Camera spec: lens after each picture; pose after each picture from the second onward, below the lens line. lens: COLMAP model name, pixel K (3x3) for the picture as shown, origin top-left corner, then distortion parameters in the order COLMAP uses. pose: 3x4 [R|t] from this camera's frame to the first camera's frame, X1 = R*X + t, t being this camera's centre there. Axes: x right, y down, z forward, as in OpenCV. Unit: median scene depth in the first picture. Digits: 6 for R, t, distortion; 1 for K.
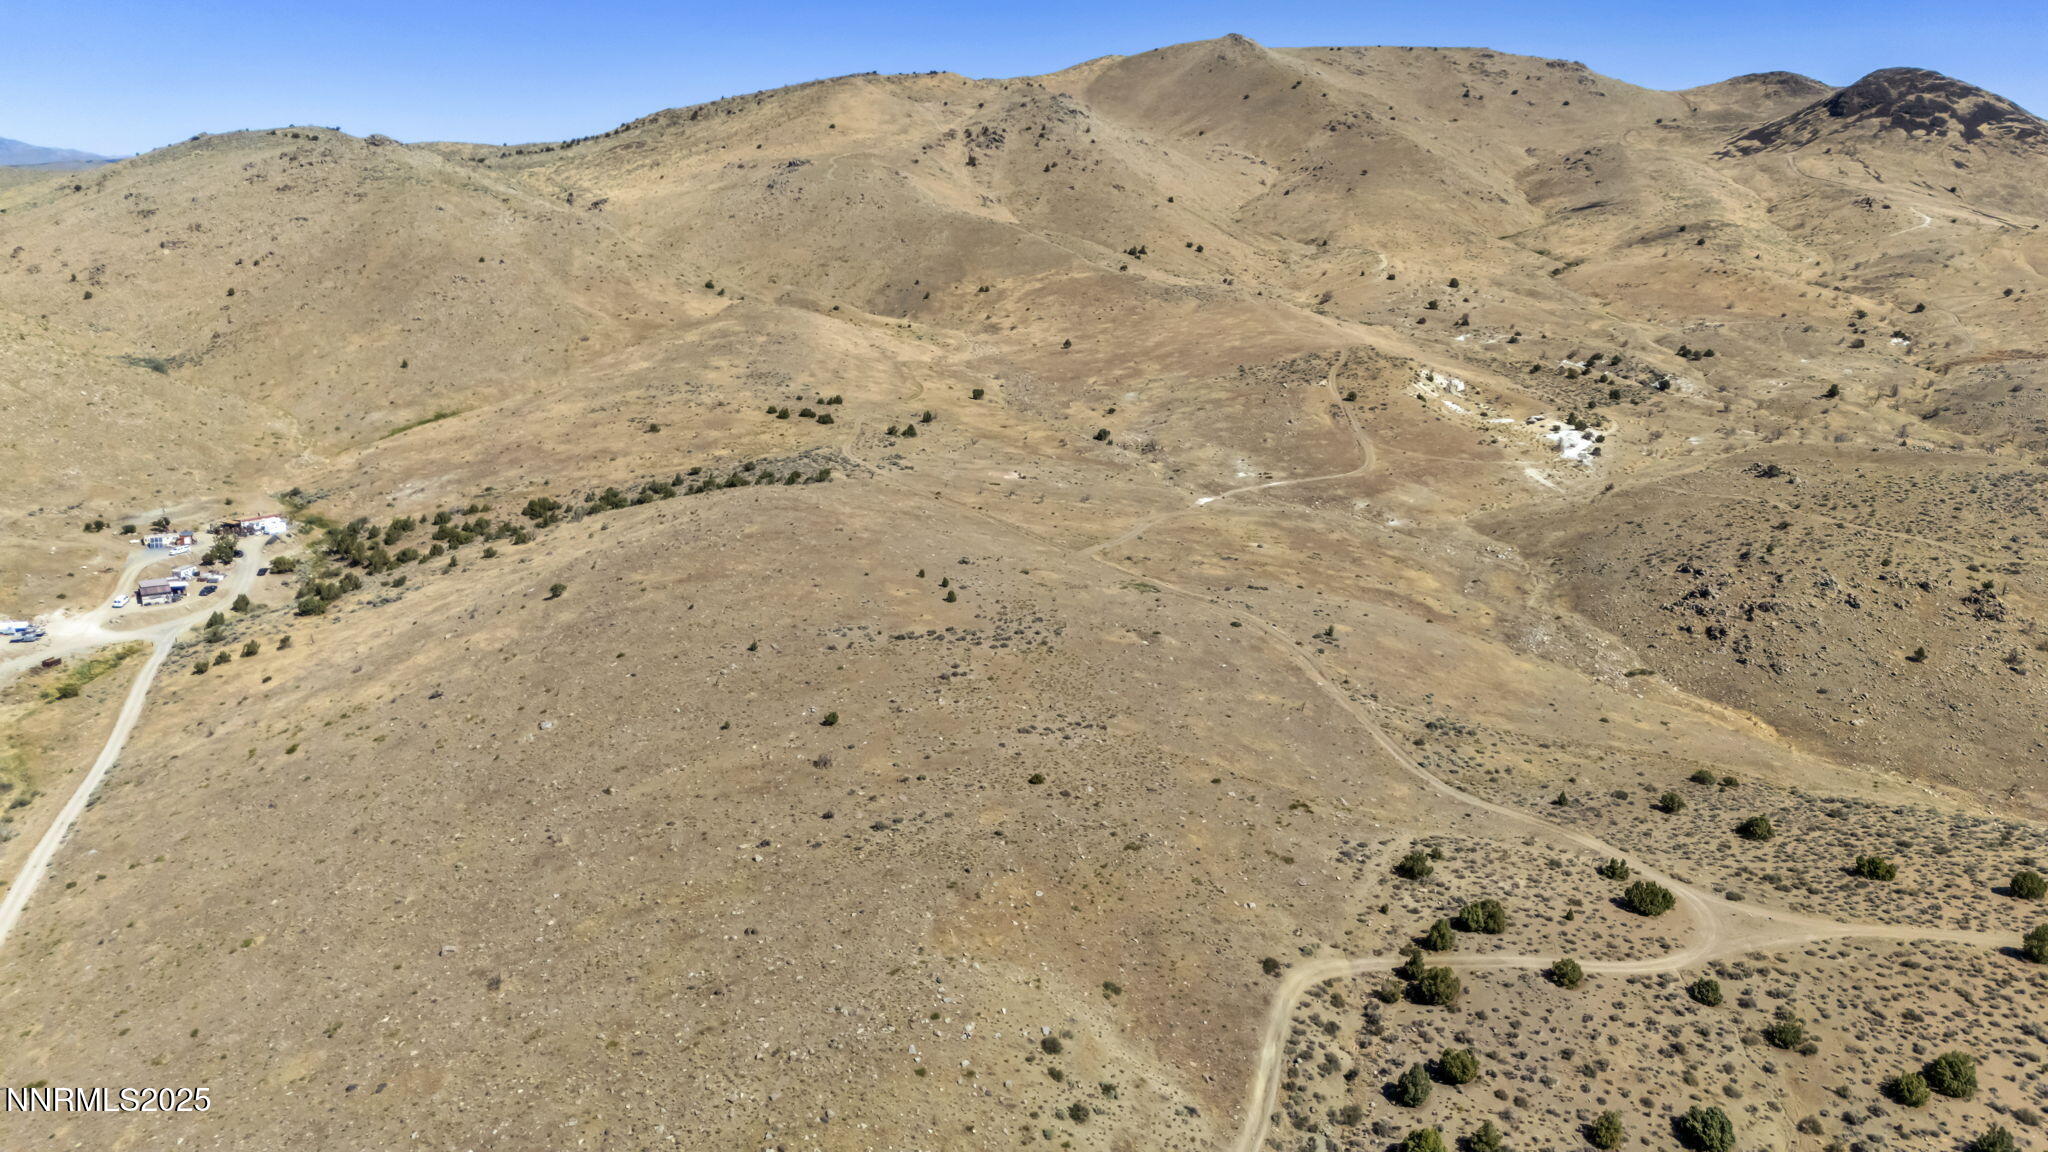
lens RADIAL K [[1496.6, 0, 1024.0], [0, 1496.6, 576.0], [0, 0, 1]] dist [0.084026, -0.078759]
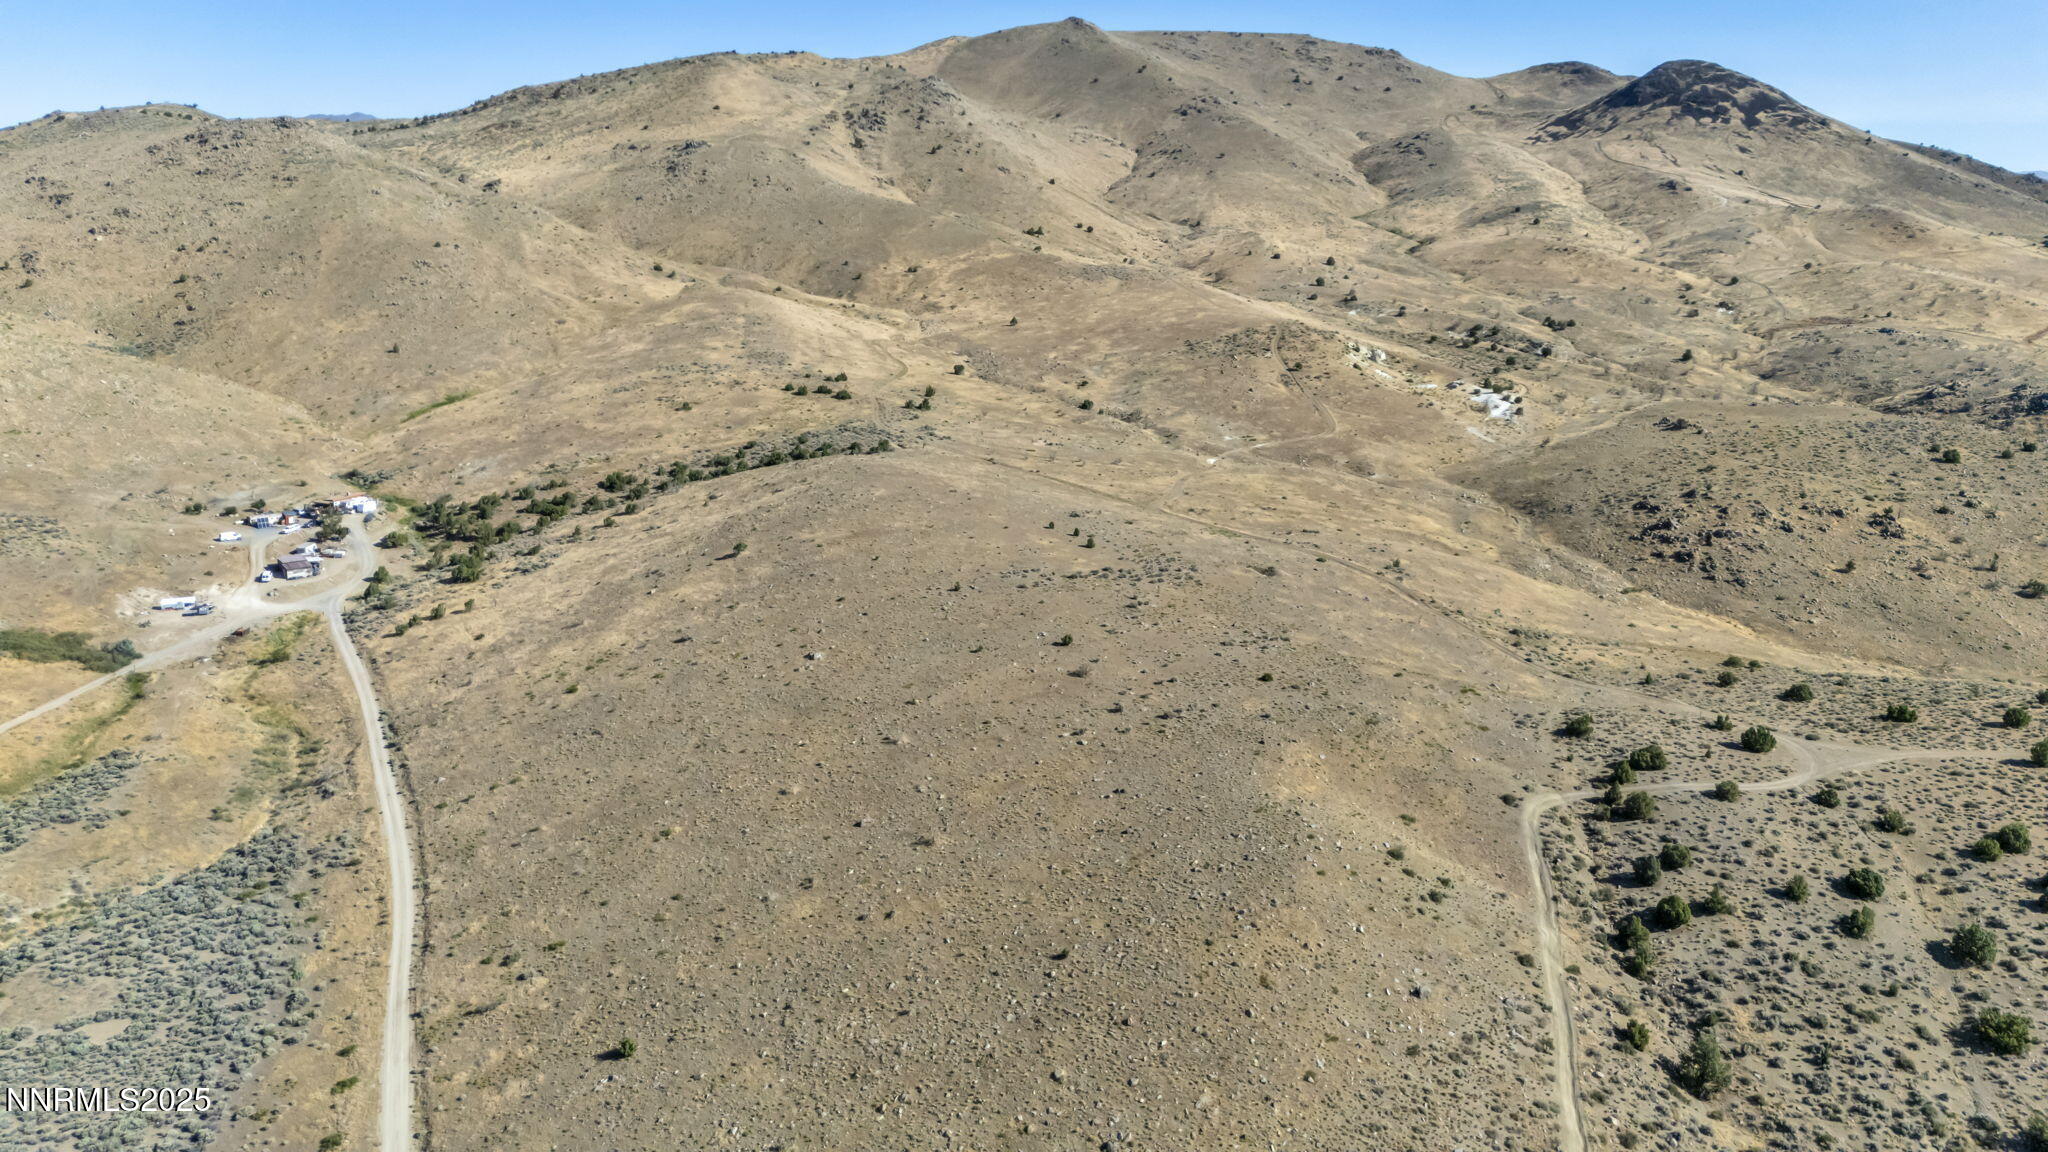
lens RADIAL K [[1496.6, 0, 1024.0], [0, 1496.6, 576.0], [0, 0, 1]] dist [0.084026, -0.078759]
pose [[0.991093, -0.033571, 0.128868, -0.103498], [0.031497, 0.999340, 0.018098, 0.006936], [-0.129390, -0.013877, 0.991497, -0.060214]]
